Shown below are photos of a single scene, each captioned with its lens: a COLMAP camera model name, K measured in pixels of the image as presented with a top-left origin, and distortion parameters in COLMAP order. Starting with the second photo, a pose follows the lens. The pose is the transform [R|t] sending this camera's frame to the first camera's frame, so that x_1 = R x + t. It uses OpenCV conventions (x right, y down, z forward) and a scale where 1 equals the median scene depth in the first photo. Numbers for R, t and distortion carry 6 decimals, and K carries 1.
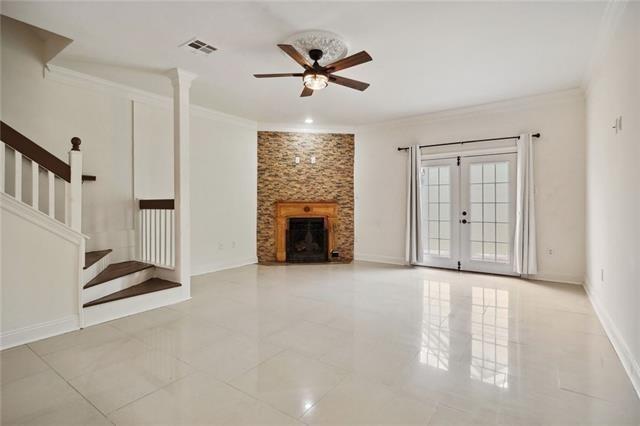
lens RADIAL K [[314.2, 0, 319.9], [0, 314.2, 208.9], [0, 0, 1]] dist [-0.006008, 0.001001]
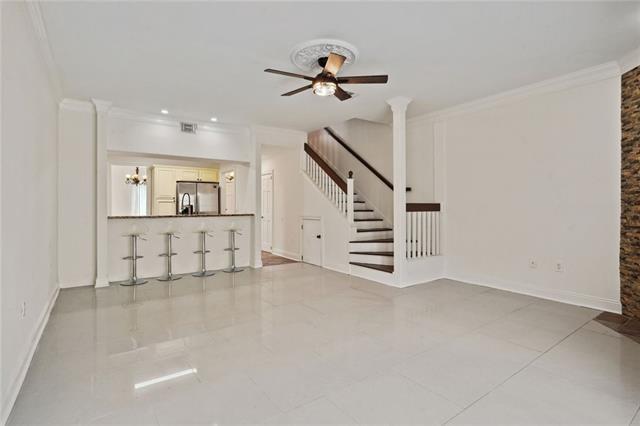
lens RADIAL K [[314.2, 0, 320.0], [0, 314.2, 208.8], [0, 0, 1]] dist [-0.006008, 0.001001]
pose [[-0.329142, 0.007305, -0.944252, 0.492080], [-0.015383, 0.999796, 0.013096, -0.012695], [0.944155, 0.018836, -0.328962, 0.682314]]
